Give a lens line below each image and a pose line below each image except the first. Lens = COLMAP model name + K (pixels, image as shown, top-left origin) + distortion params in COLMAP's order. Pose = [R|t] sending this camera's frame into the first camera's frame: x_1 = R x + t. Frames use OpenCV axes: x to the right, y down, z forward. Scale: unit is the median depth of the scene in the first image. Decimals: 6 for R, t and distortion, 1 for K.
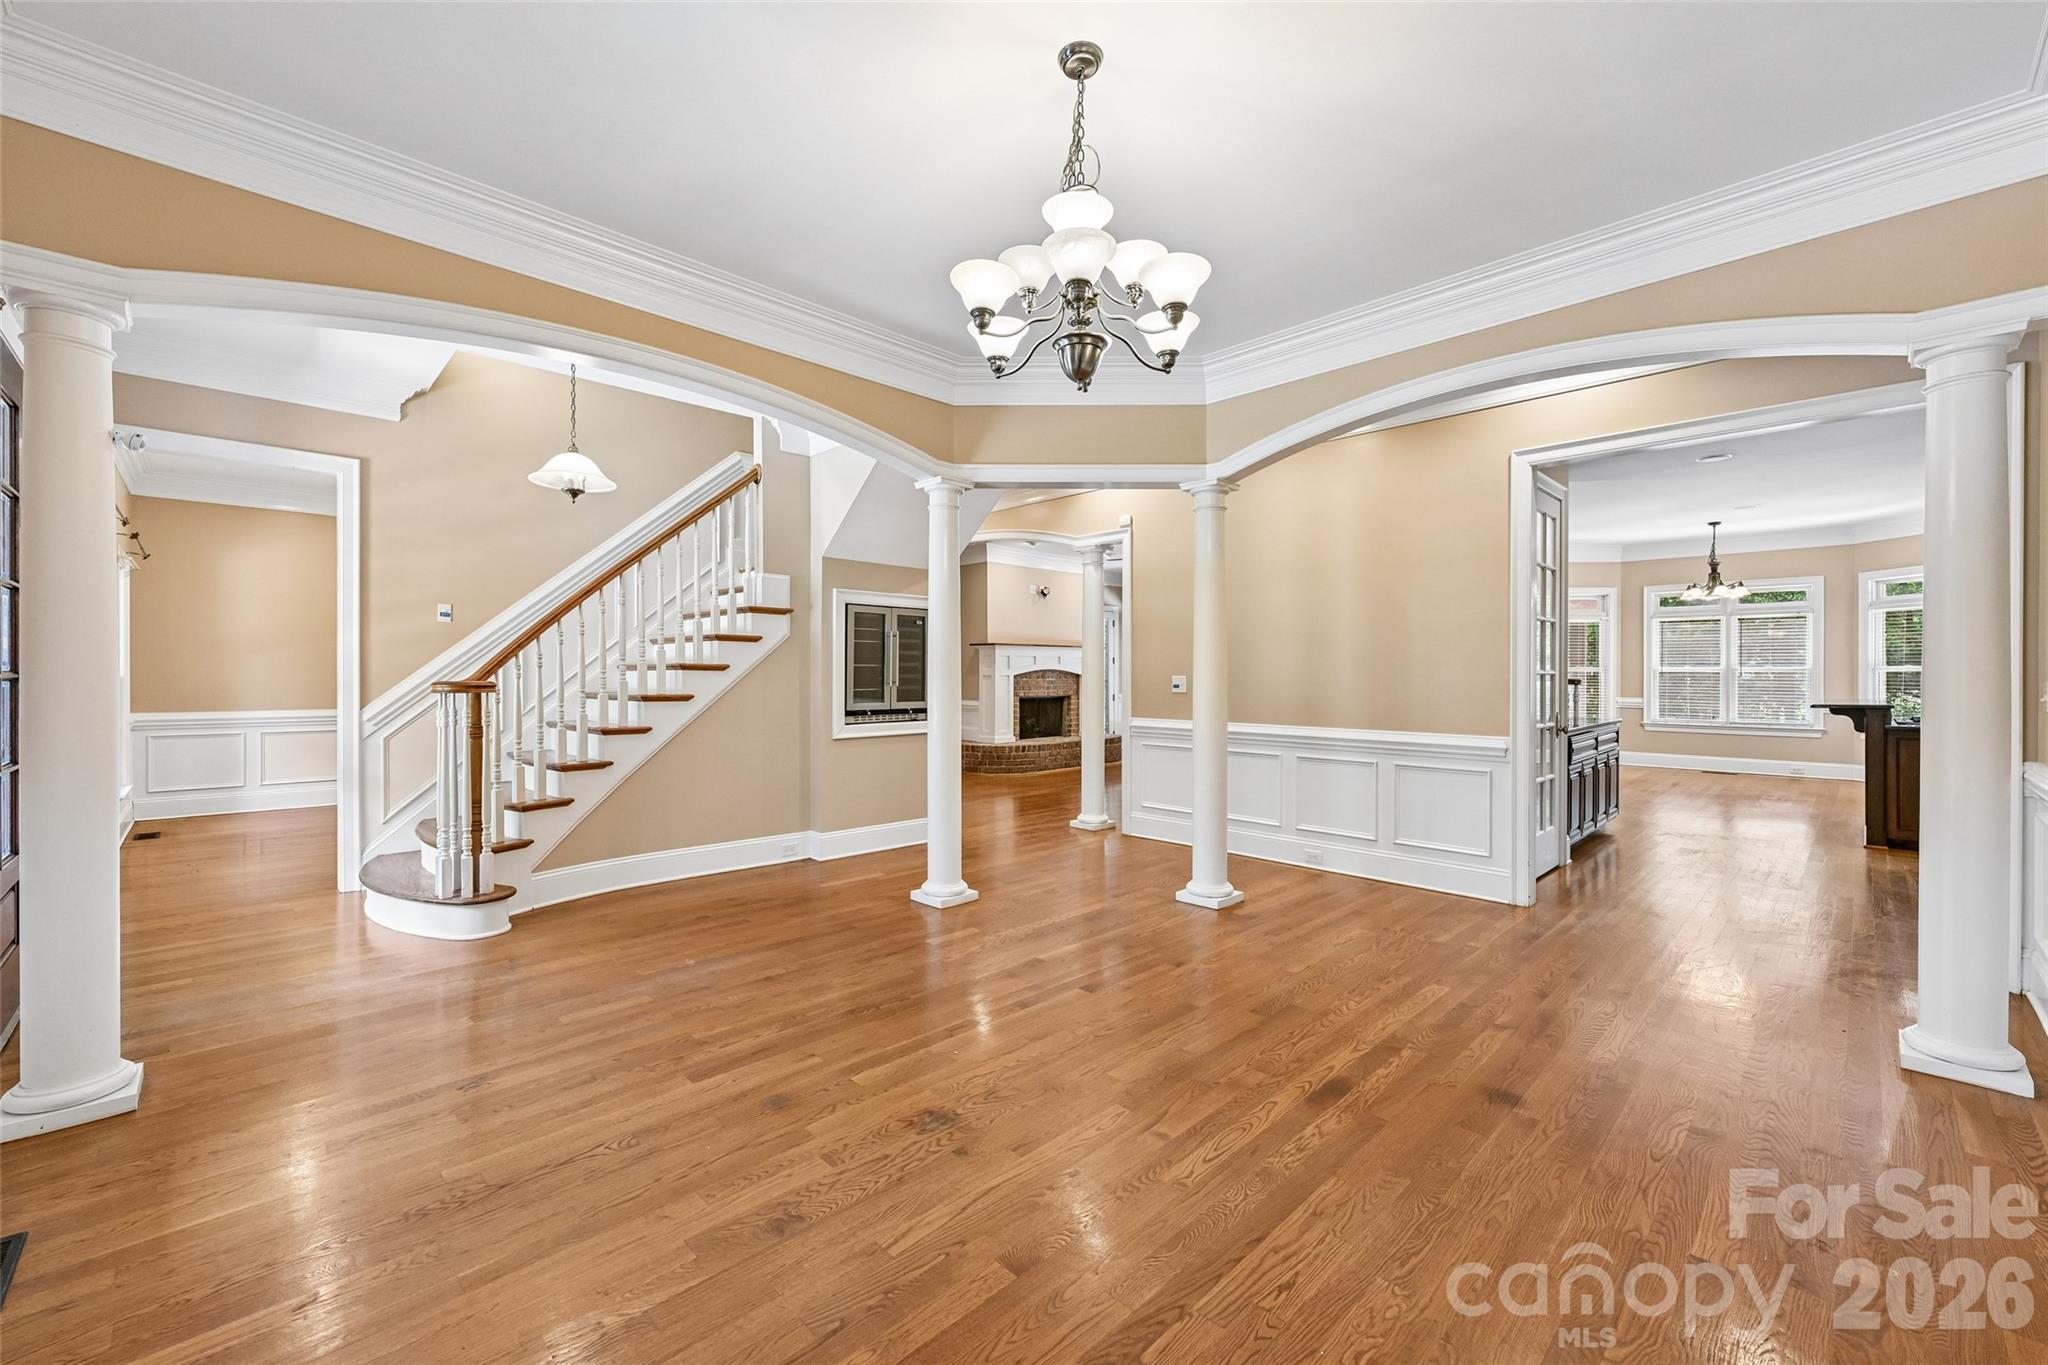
lens RADIAL K [[823.1, 0, 1017.4], [0, 823.1, 674.5], [0, 0, 1]] dist [0.000077, -0.000047]
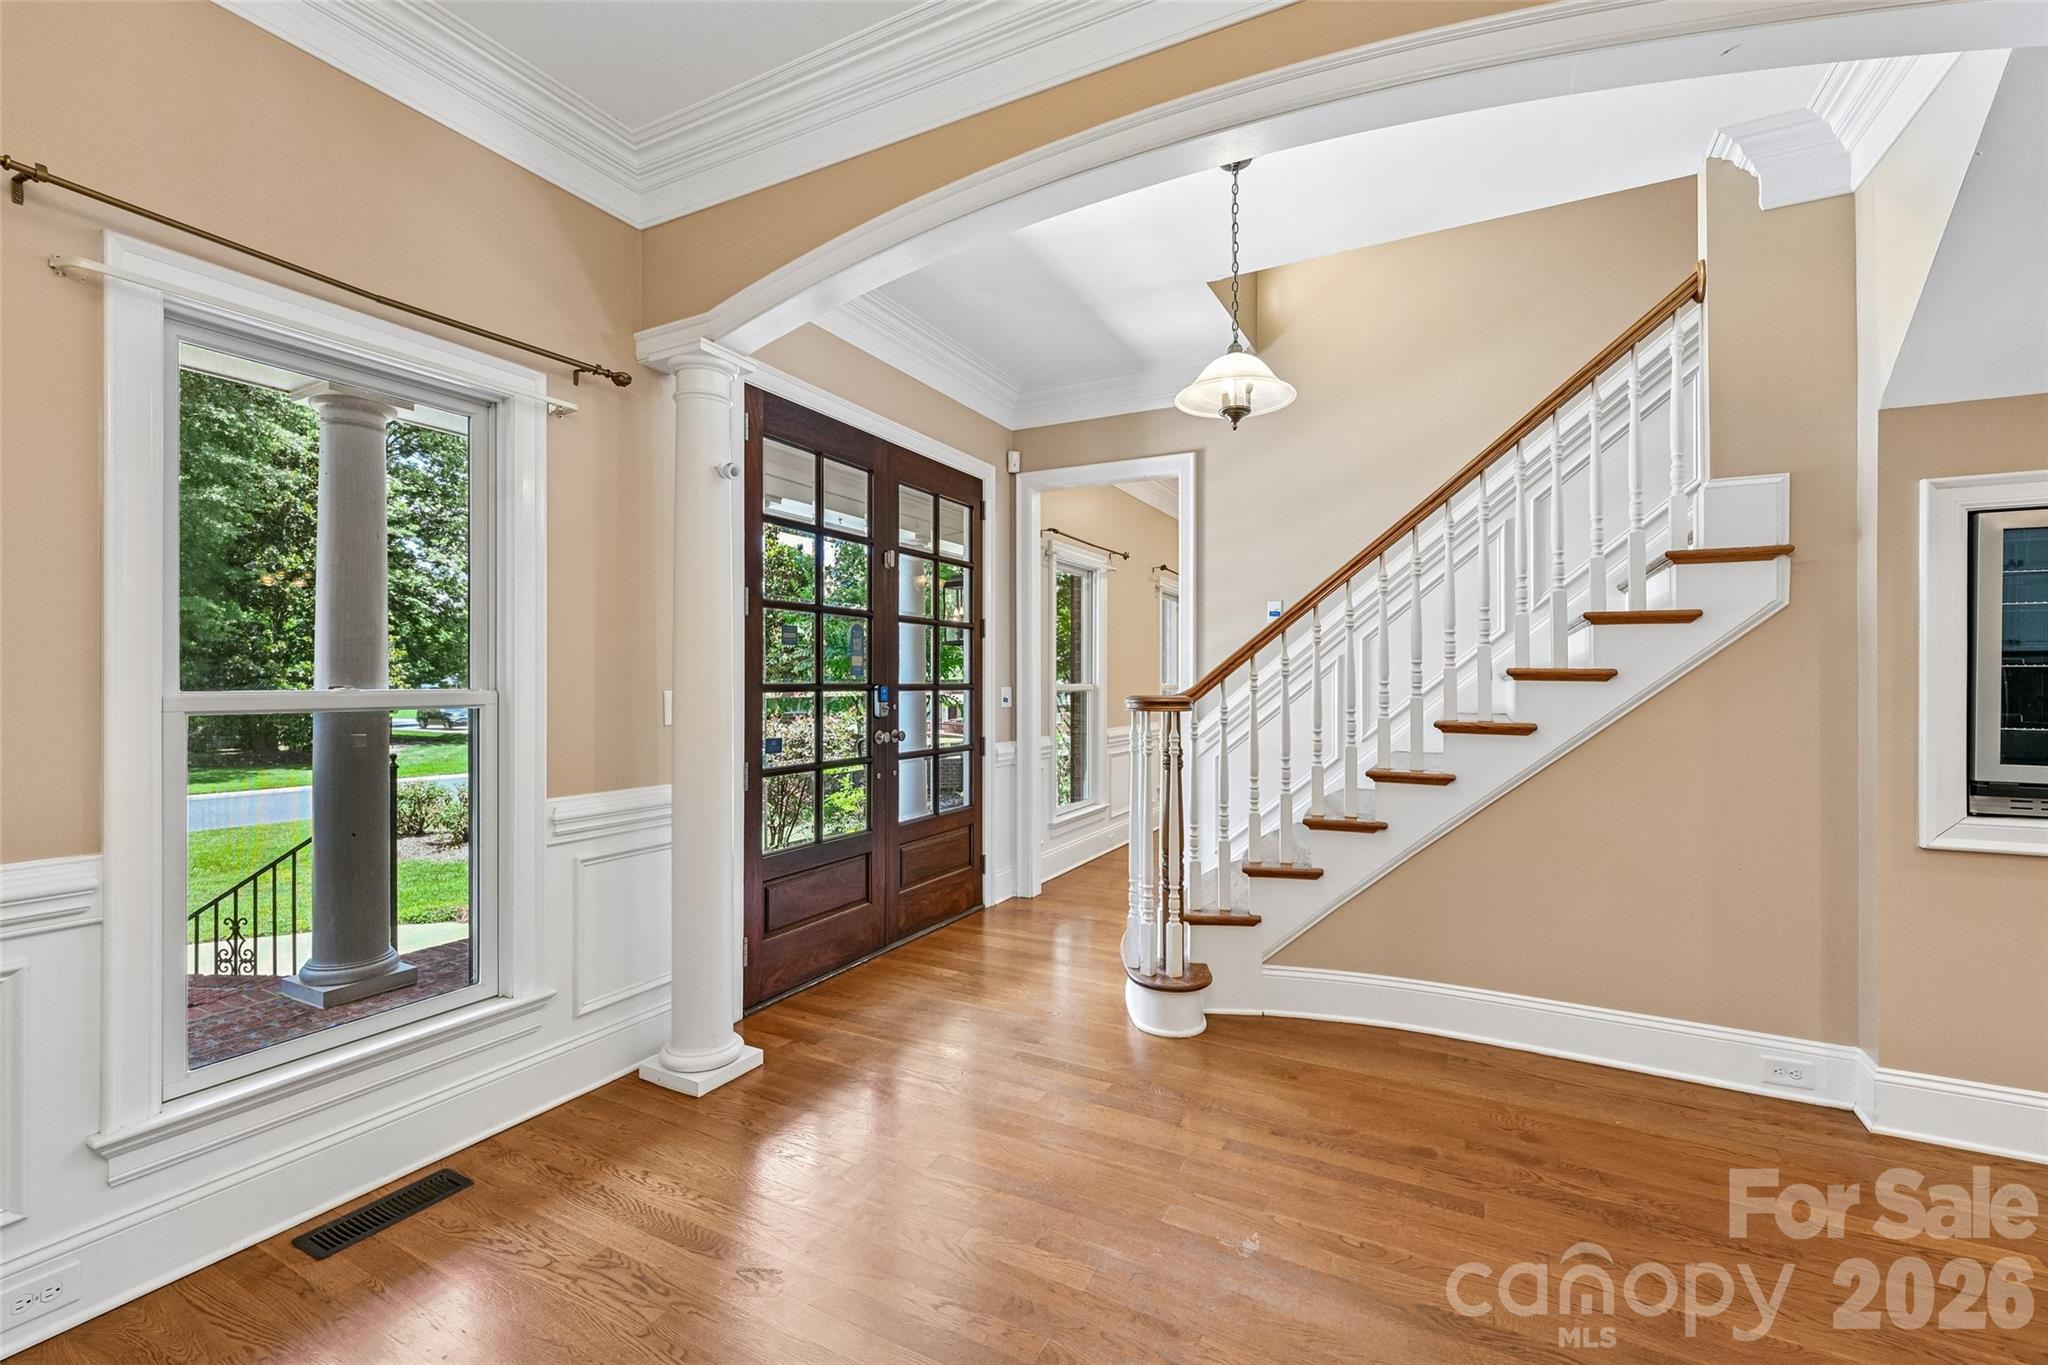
lens RADIAL K [[861.8, 0, 1017.2], [0, 861.8, 680.5], [0, 0, 1]] dist [0.000546, -0.000210]
pose [[0.304904, -0.000873, -0.952383, 0.068123], [-0.001137, 0.999999, -0.001281, -0.005176], [0.952382, 0.001473, 0.304903, 0.622347]]
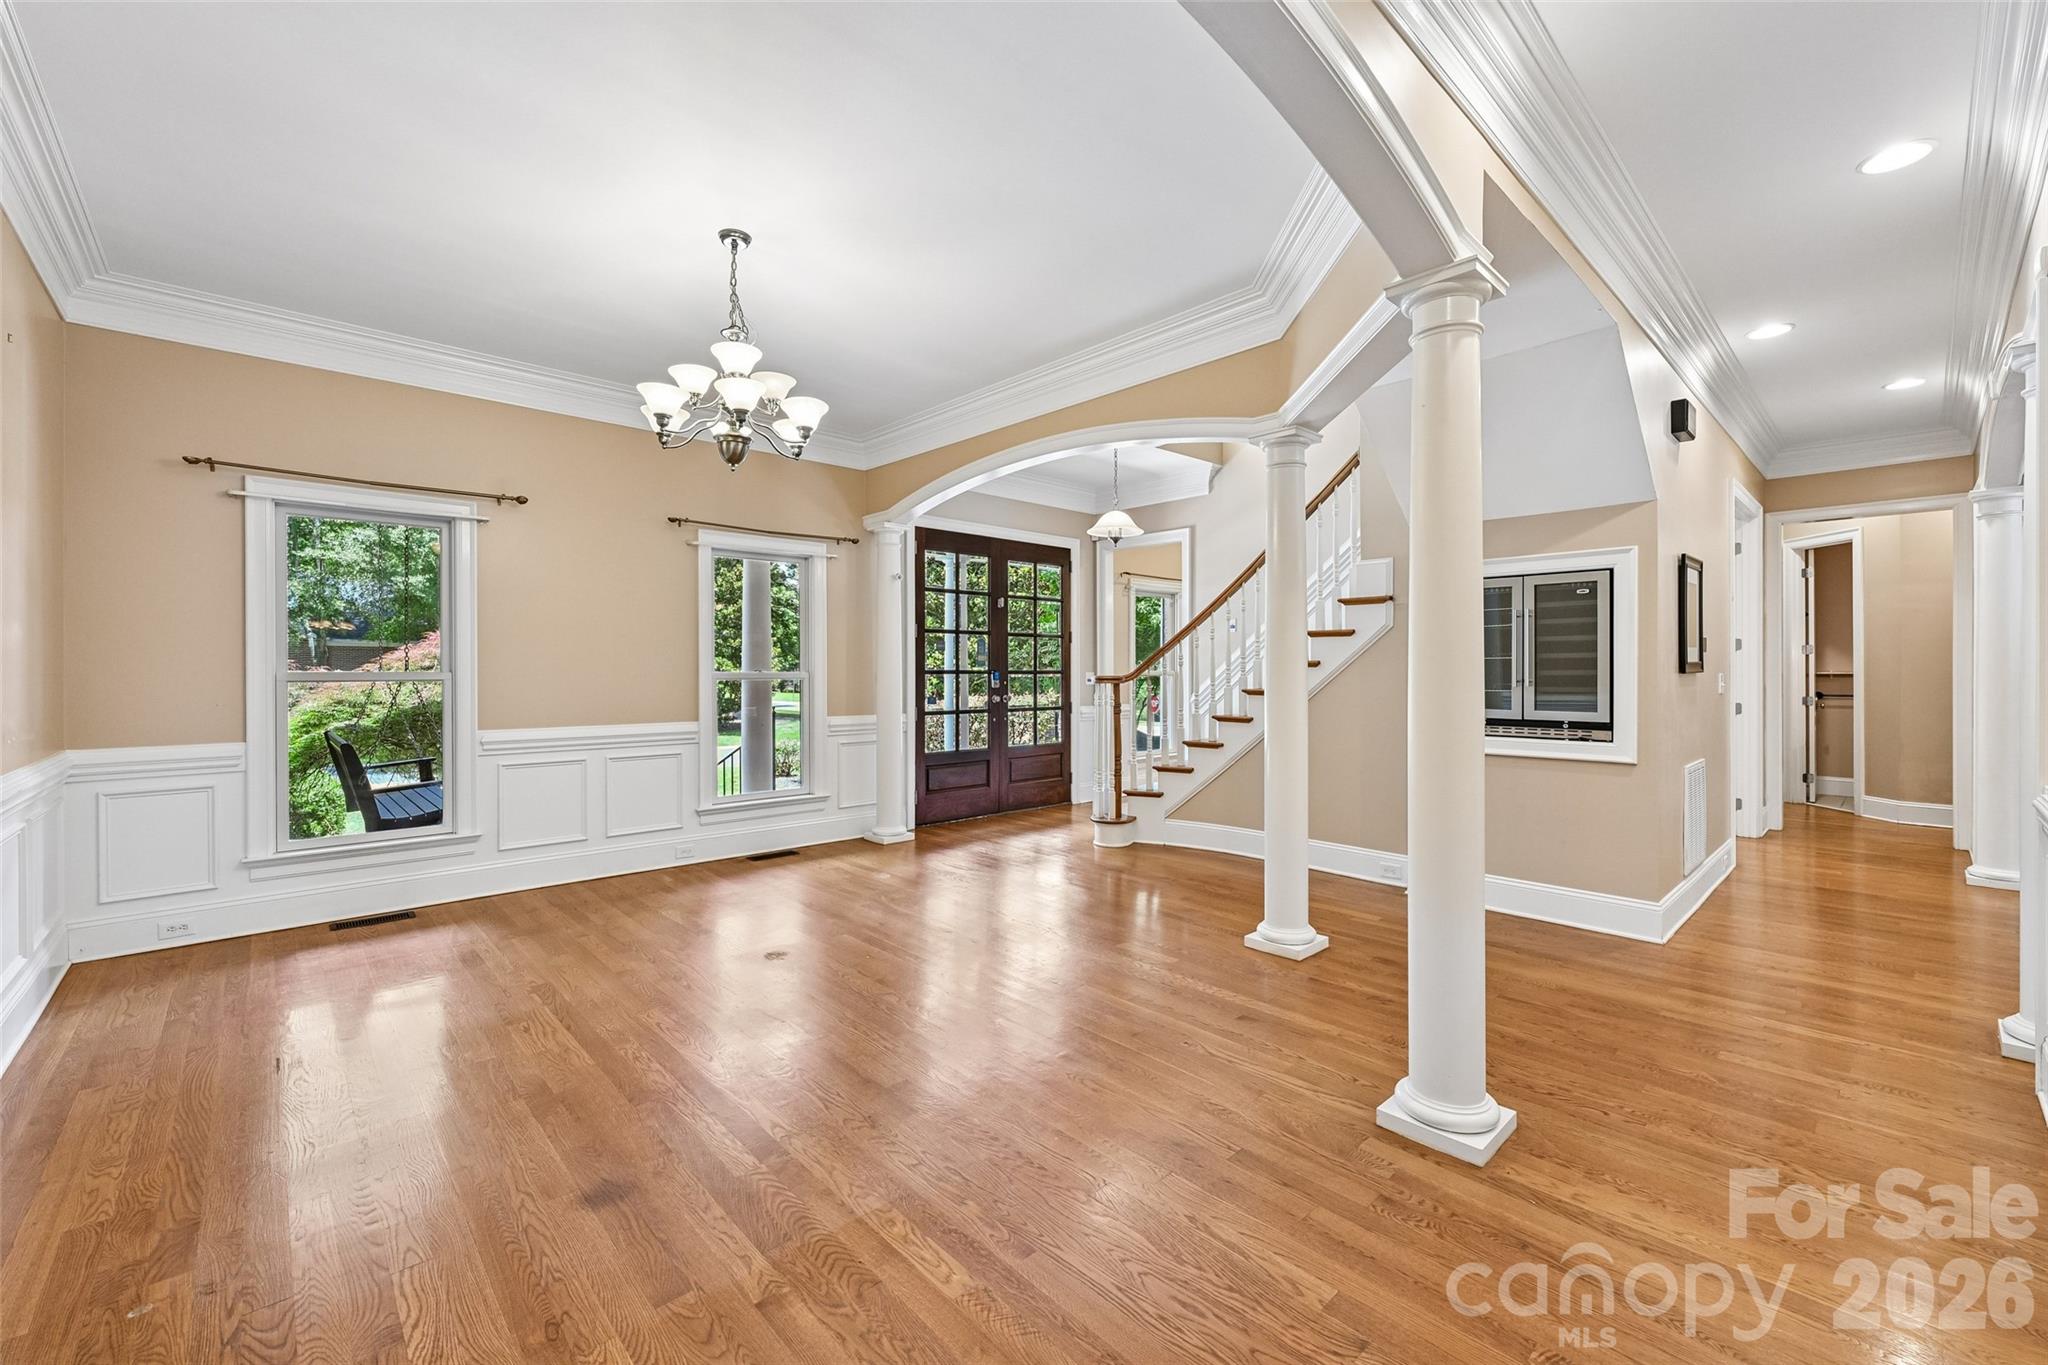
lens RADIAL K [[823.1, 0, 1017.4], [0, 823.1, 674.5], [0, 0, 1]] dist [0.000077, -0.000047]
pose [[-0.026684, 0.003816, -0.999637, 0.847648], [0.001532, 0.999992, 0.003777, 0.000073], [0.999643, -0.001430, -0.026689, 0.872959]]
